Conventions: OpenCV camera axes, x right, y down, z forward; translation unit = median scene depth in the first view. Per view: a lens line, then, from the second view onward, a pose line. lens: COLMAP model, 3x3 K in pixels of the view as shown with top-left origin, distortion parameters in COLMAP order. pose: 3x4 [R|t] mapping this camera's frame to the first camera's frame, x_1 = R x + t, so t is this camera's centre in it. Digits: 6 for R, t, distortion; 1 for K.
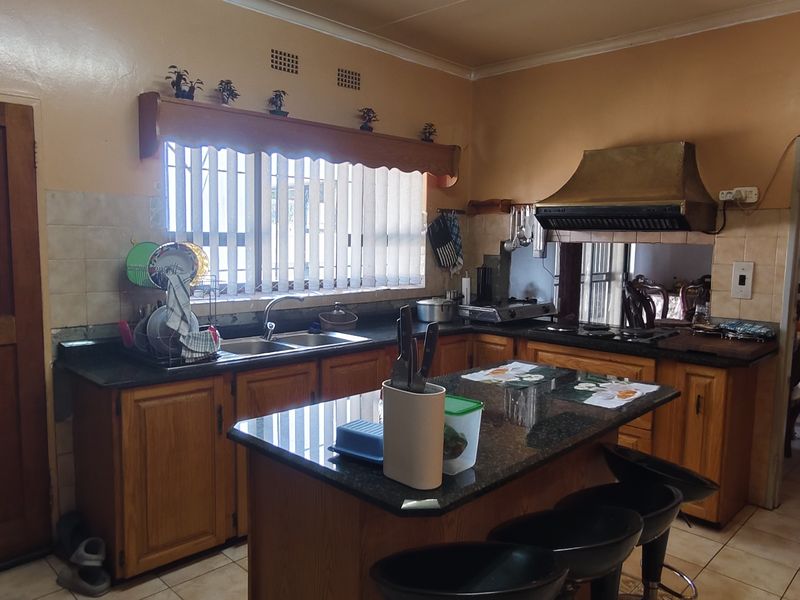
lens RADIAL K [[638.8, 0, 396.1], [0, 638.8, 303.9], [0, 0, 1]] dist [-0.068225, 0.152533]
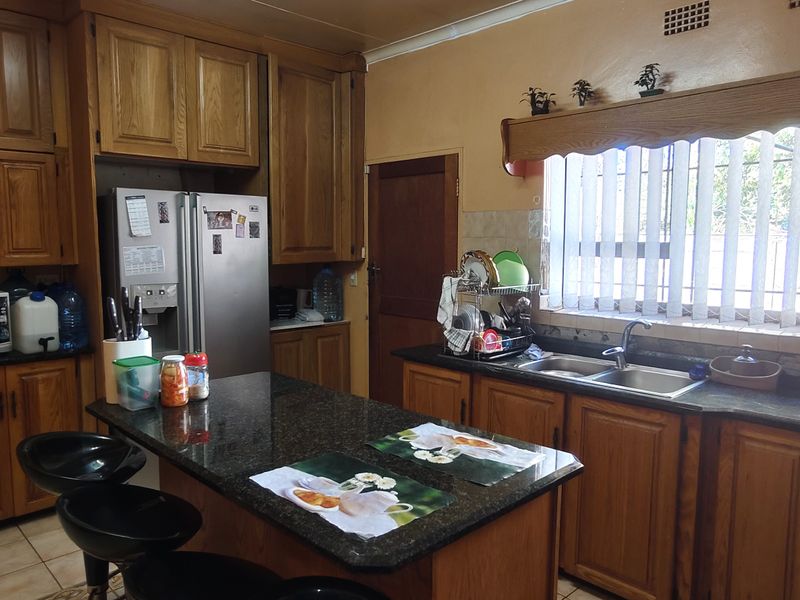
lens RADIAL K [[638.8, 0, 396.1], [0, 638.8, 303.9], [0, 0, 1]] dist [-0.068225, 0.152533]
pose [[-0.039873, 0.085986, -0.995498, 0.658648], [-0.106767, 0.990220, 0.089806, -0.073880], [0.993484, 0.109867, -0.030303, 0.737193]]
